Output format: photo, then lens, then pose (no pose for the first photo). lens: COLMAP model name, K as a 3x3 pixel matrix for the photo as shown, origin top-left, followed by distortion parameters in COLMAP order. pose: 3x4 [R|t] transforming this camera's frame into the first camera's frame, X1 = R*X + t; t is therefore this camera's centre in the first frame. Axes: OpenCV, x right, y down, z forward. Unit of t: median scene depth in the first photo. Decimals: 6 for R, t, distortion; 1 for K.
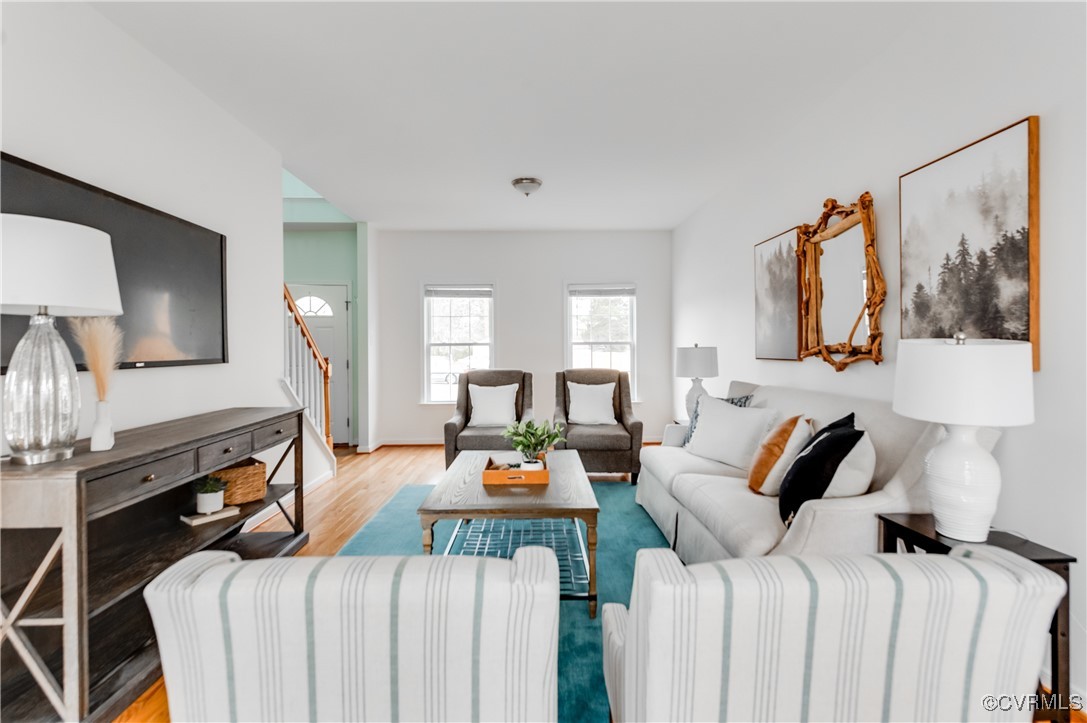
lens RADIAL K [[486.4, 0, 540.5], [0, 486.4, 357.4], [0, 0, 1]] dist [0.002016, -0.002335]
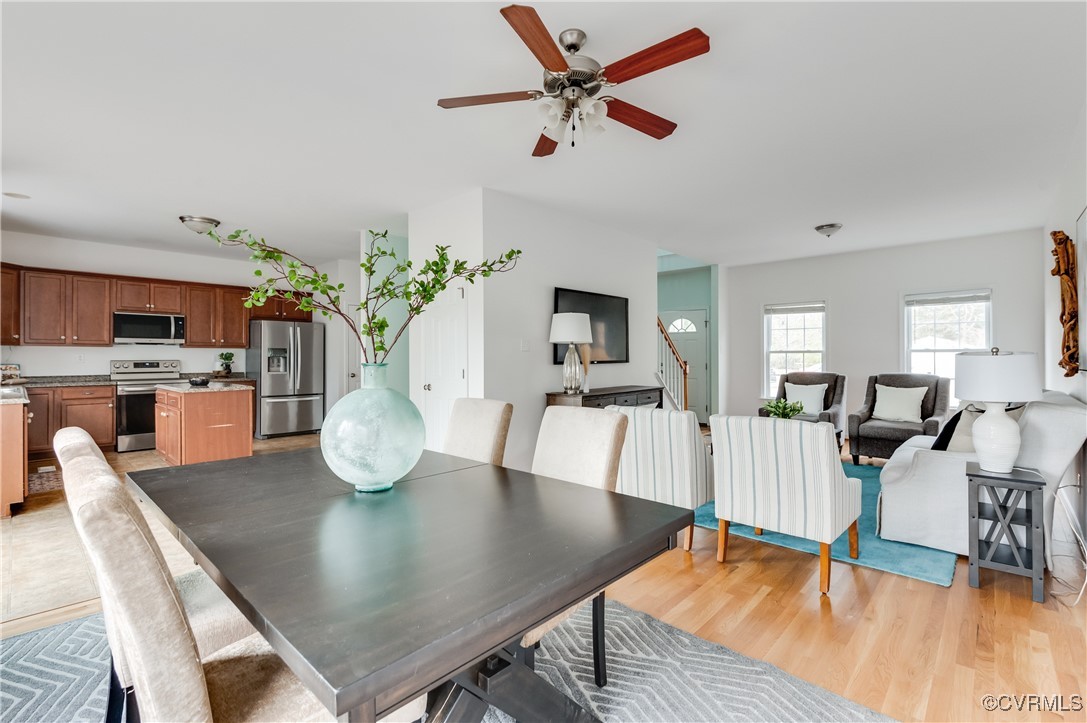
lens RADIAL K [[486.4, 0, 536.6], [0, 486.4, 353.8], [0, 0, 1]] dist [0.002016, -0.002335]
pose [[0.713110, 0.000642, -0.701052, 0.525192], [-0.013624, 0.999823, -0.012943, 0.006532], [0.700920, 0.018781, 0.712993, -0.741149]]
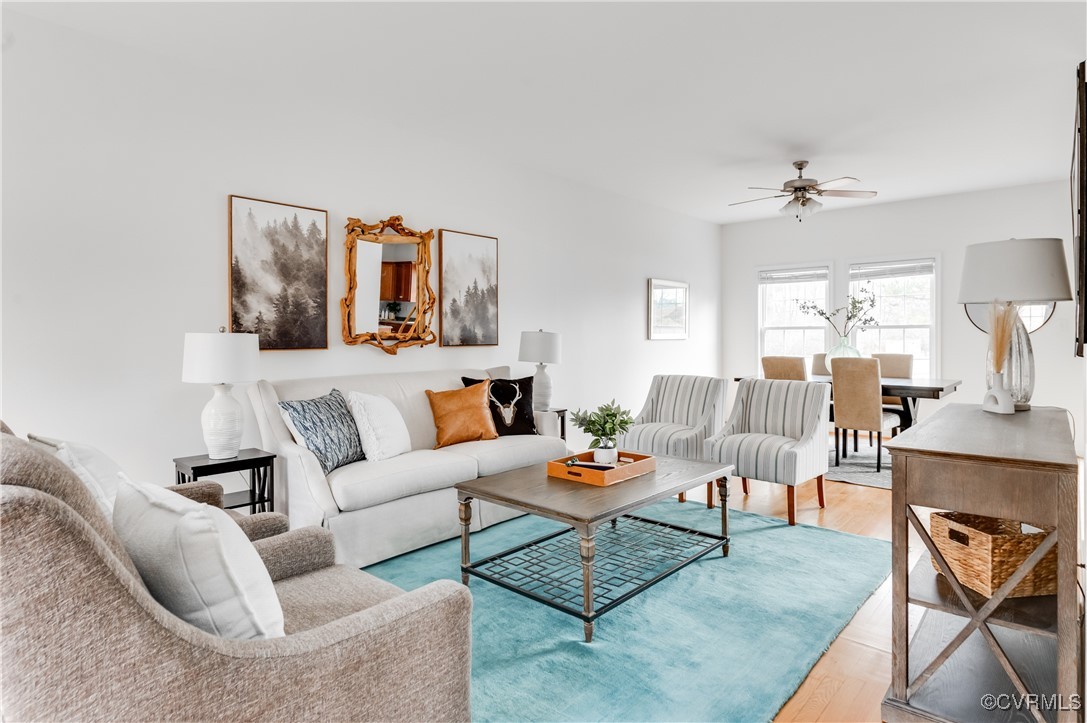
lens RADIAL K [[604.5, 0, 543.7], [0, 604.5, 341.6], [0, 0, 1]] dist [0.003281, -0.003521]
pose [[-0.736237, 0.004618, 0.676708, -0.733488], [0.020087, 0.999685, 0.015031, -0.020519], [-0.676426, 0.024659, -0.736098, 1.927702]]
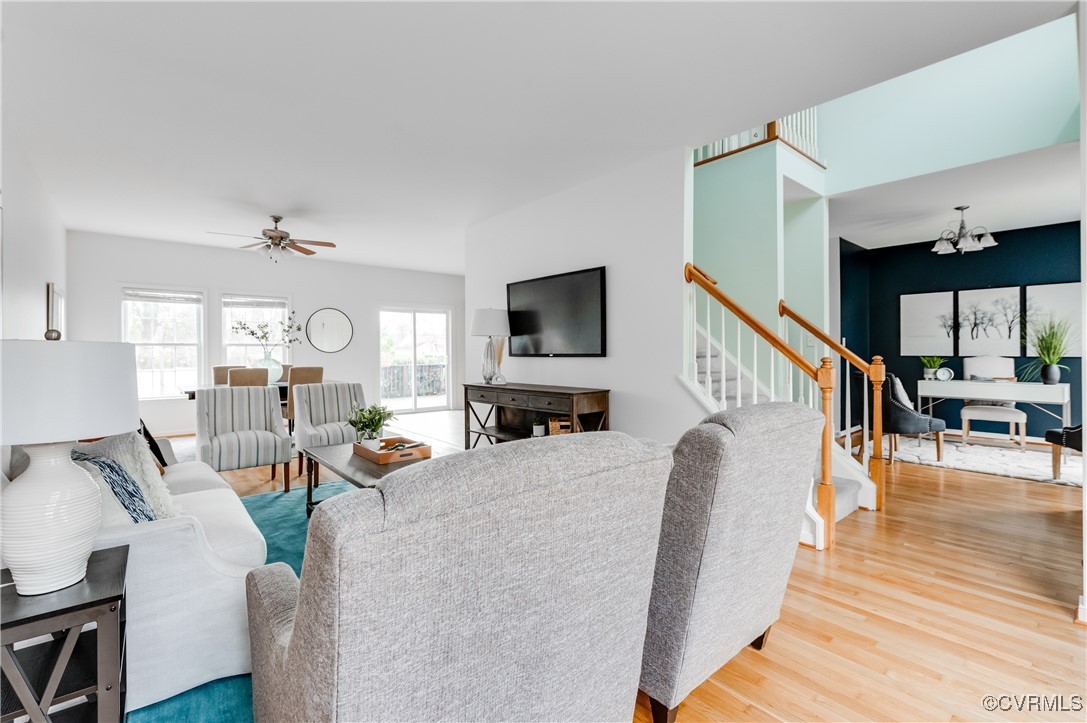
lens RADIAL K [[481.8, 0, 542.2], [0, 481.8, 353.1], [0, 0, 1]] dist [-0.000002, -0.000762]
pose [[-0.768998, 0.012361, -0.639131, 0.425912], [-0.002657, 0.999743, 0.022533, -0.033527], [0.639245, 0.019026, -0.768768, 2.182678]]
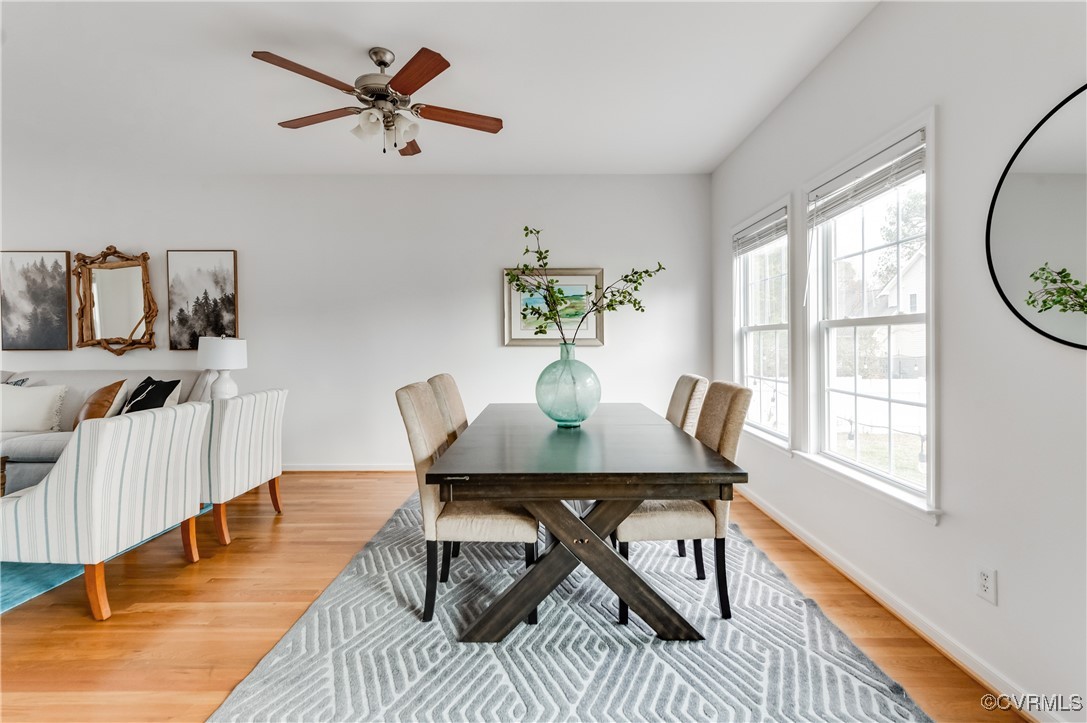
lens RADIAL K [[481.8, 0, 548.3], [0, 481.8, 348.0], [0, 0, 1]] dist [-0.000002, -0.000762]
pose [[0.017183, -0.007477, 0.999824, -0.953148], [0.017182, 0.999827, 0.007182, 0.017346], [-0.999705, 0.017055, 0.017308, -0.435034]]
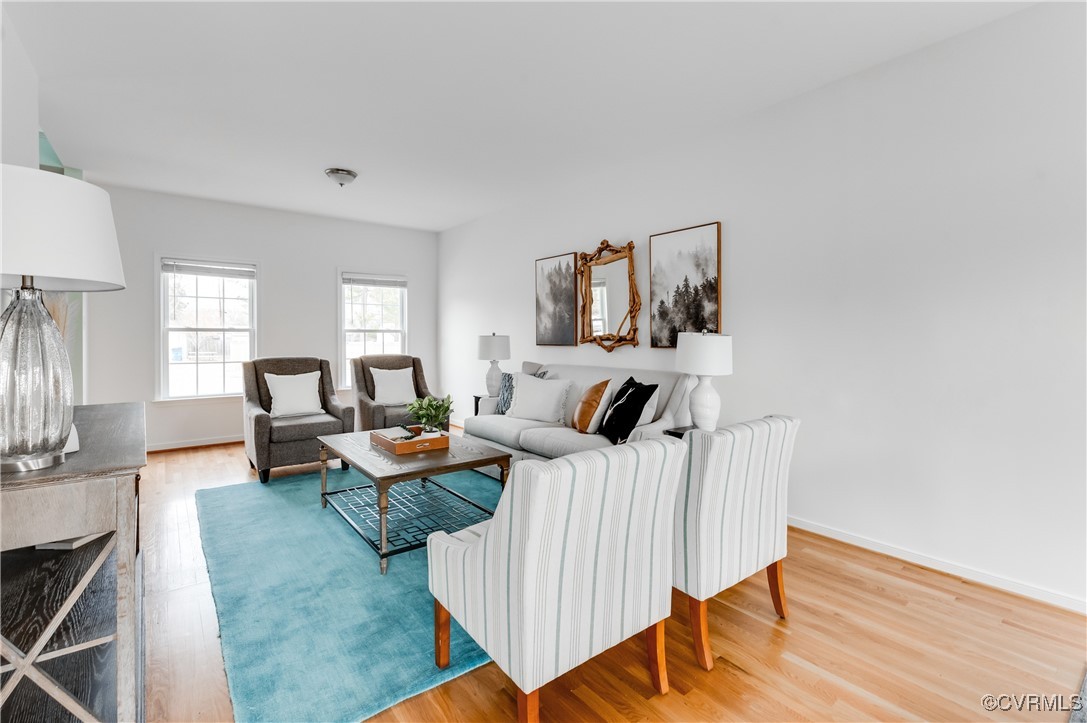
lens RADIAL K [[486.4, 0, 537.9], [0, 486.4, 340.8], [0, 0, 1]] dist [0.002016, -0.002335]
pose [[0.804098, 0.003184, 0.594488, -0.493581], [0.003202, 0.999948, -0.009686, 0.006652], [-0.594488, 0.009692, 0.804046, -0.104020]]
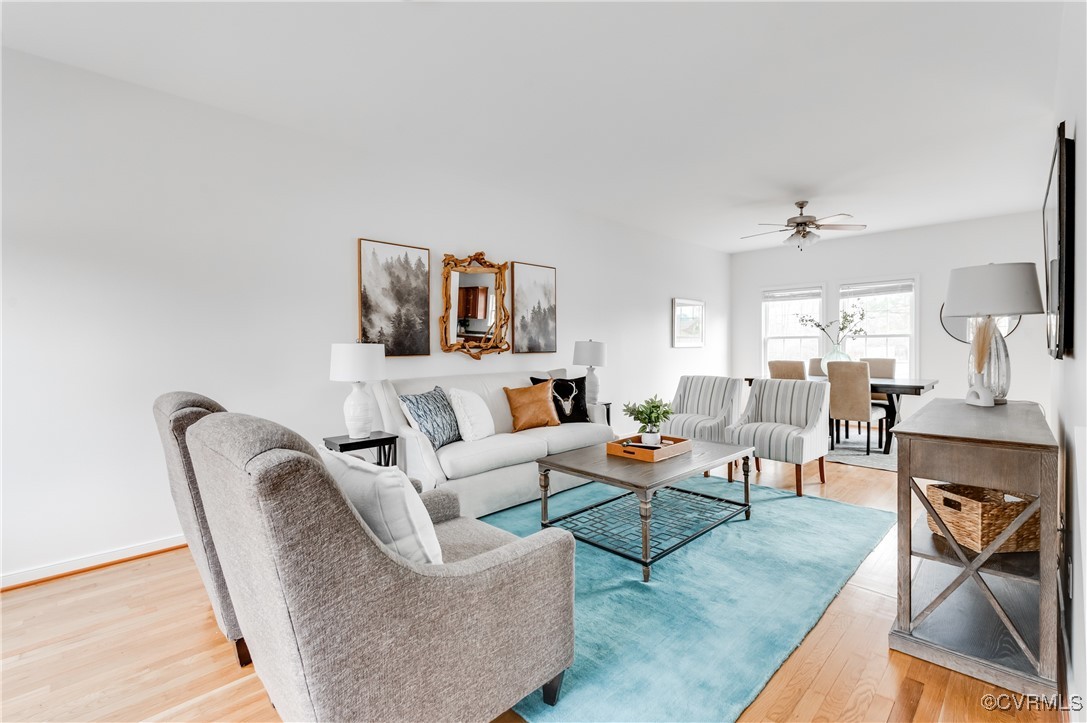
lens RADIAL K [[486.4, 0, 544.5], [0, 486.4, 352.5], [0, 0, 1]] dist [0.002016, -0.002335]
pose [[-0.690816, 0.002646, 0.723026, -0.713498], [0.024603, 0.999500, 0.019850, -0.021845], [-0.722612, 0.031501, -0.690536, 2.000713]]
